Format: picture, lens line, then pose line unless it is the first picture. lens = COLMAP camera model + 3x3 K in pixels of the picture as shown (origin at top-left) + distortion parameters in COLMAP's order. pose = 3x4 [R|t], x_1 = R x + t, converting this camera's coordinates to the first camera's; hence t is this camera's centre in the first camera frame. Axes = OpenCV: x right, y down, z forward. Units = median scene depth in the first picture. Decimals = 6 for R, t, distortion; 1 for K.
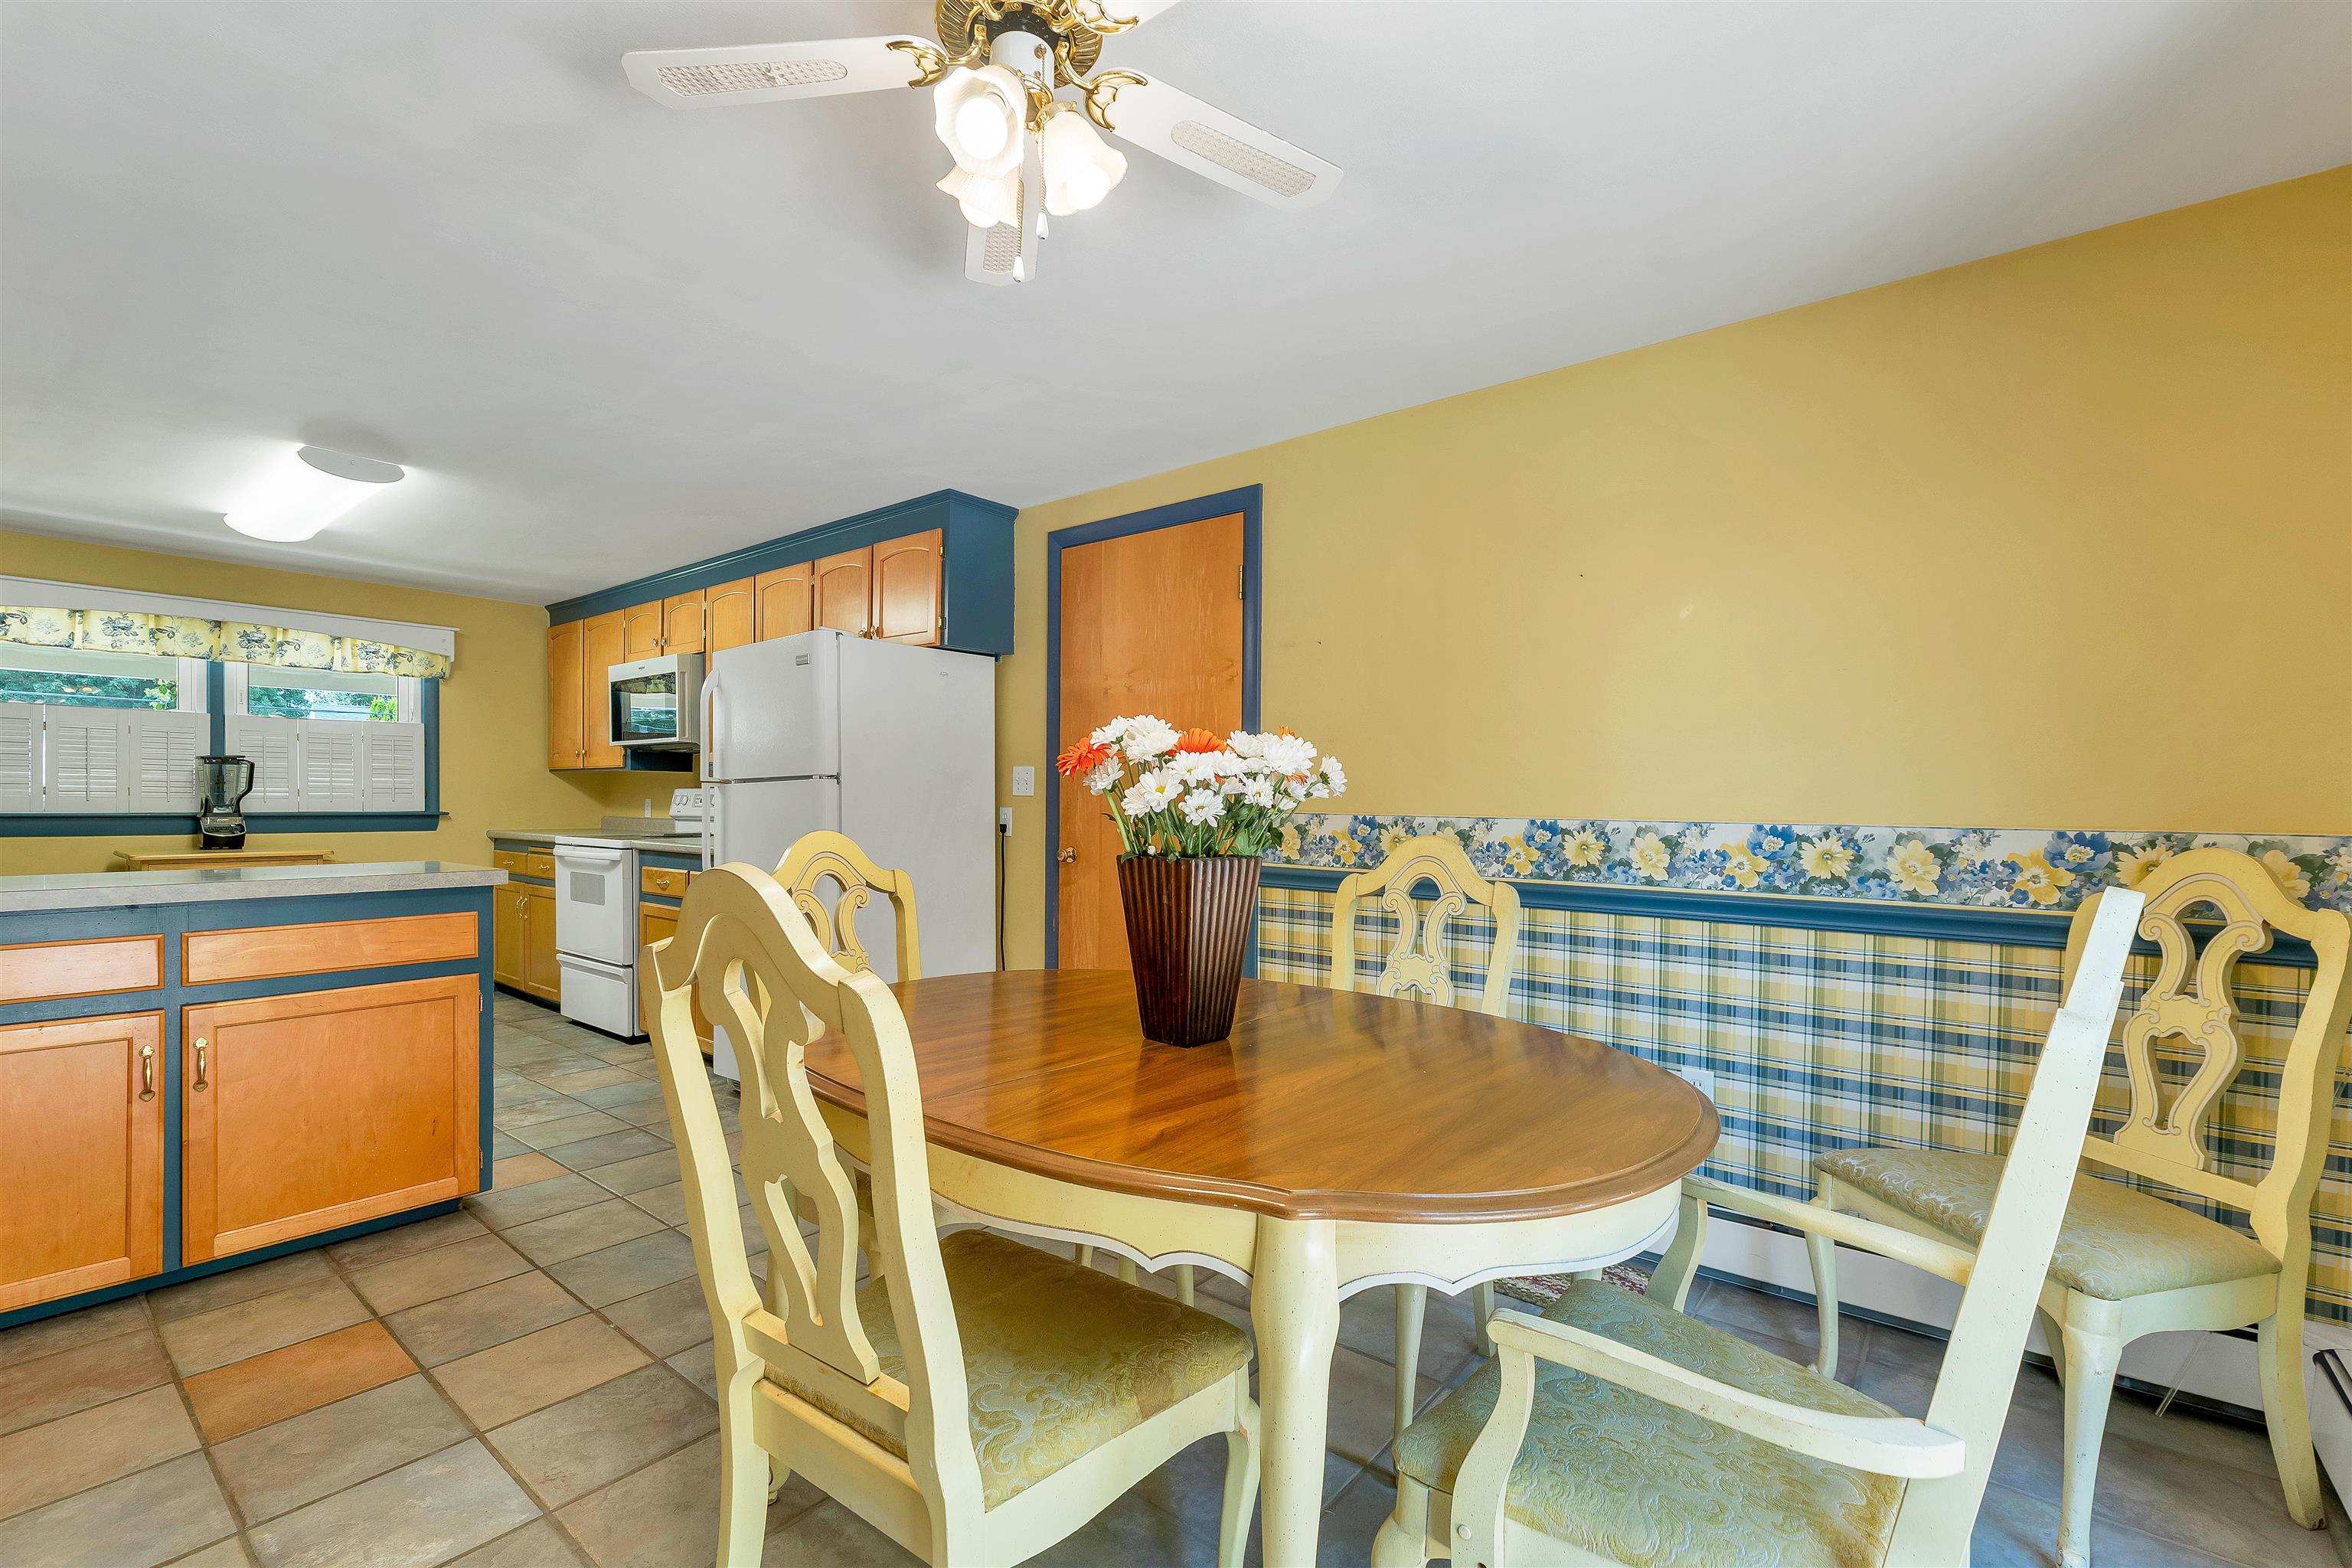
lens RADIAL K [[1021.8, 0, 1170.6], [0, 1021.8, 802.8], [0, 0, 1]] dist [-0.000459, 0.000376]
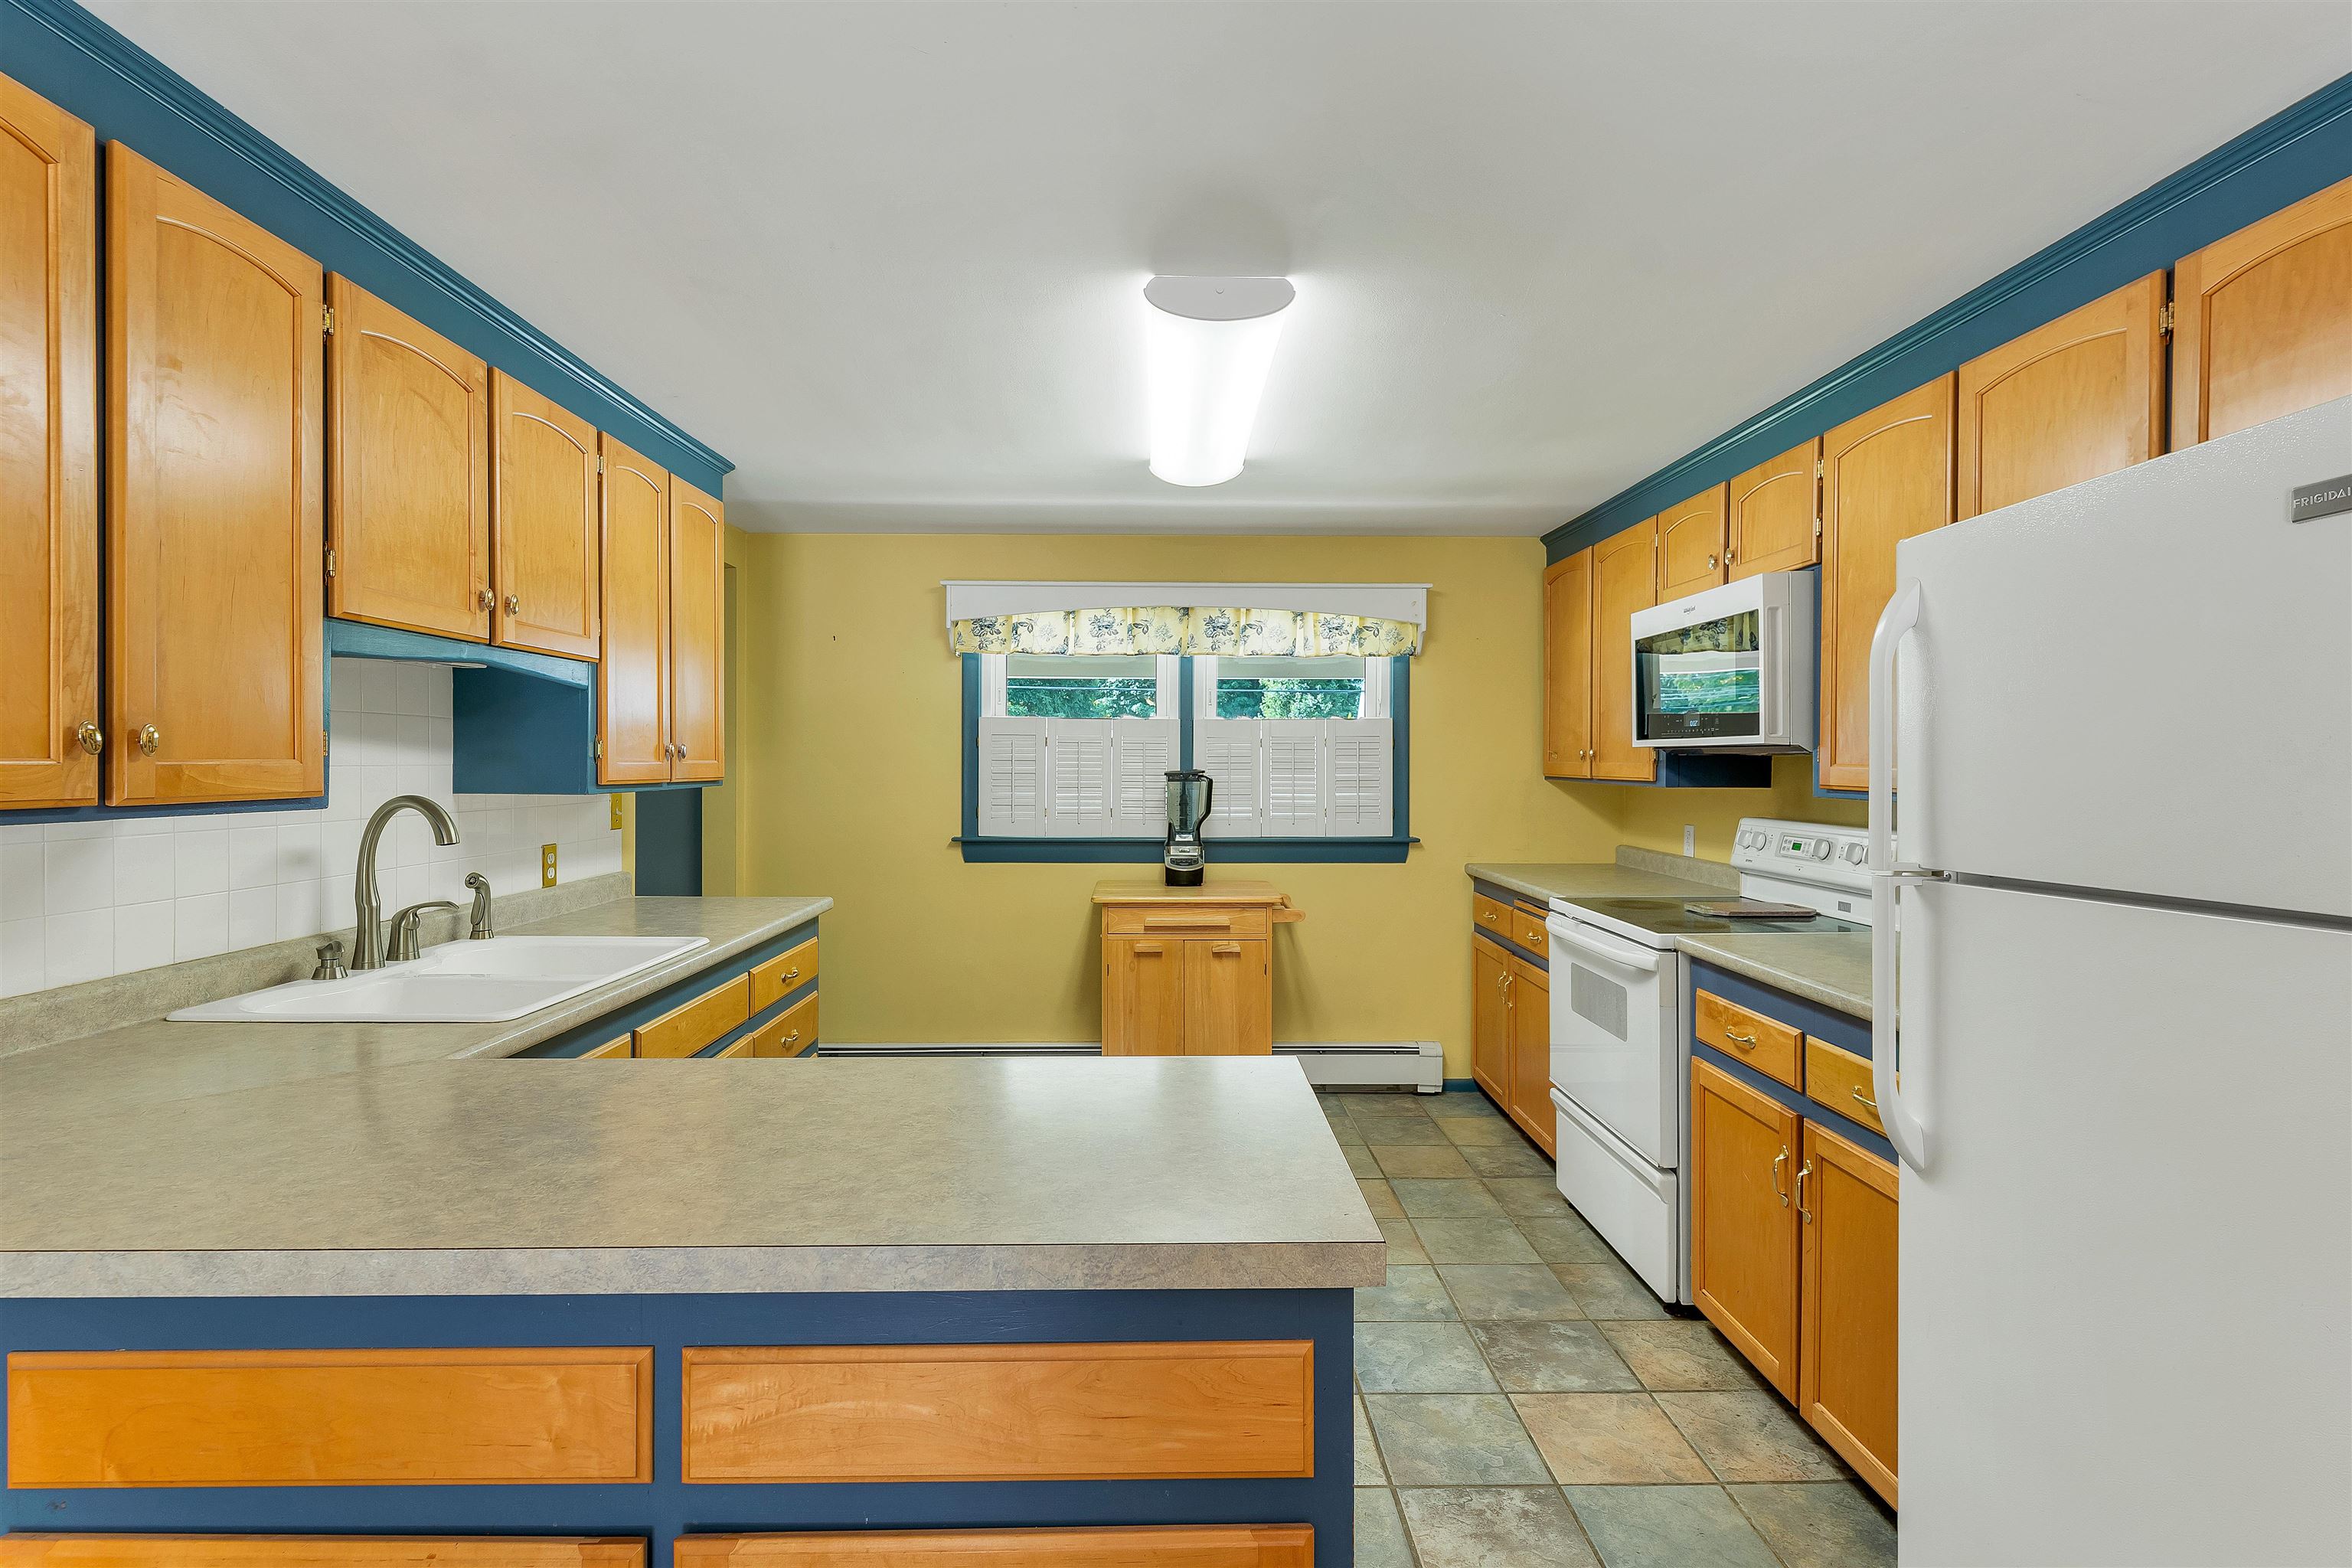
lens RADIAL K [[1122.0, 0, 1169.5], [0, 1122.0, 776.3], [0, 0, 1]] dist [-0.001469, -0.000033]
pose [[0.638173, 0.006589, -0.769865, -0.235257], [0.000224, 0.999962, 0.008745, -0.048262], [0.769893, -0.005753, 0.638147, 0.404440]]
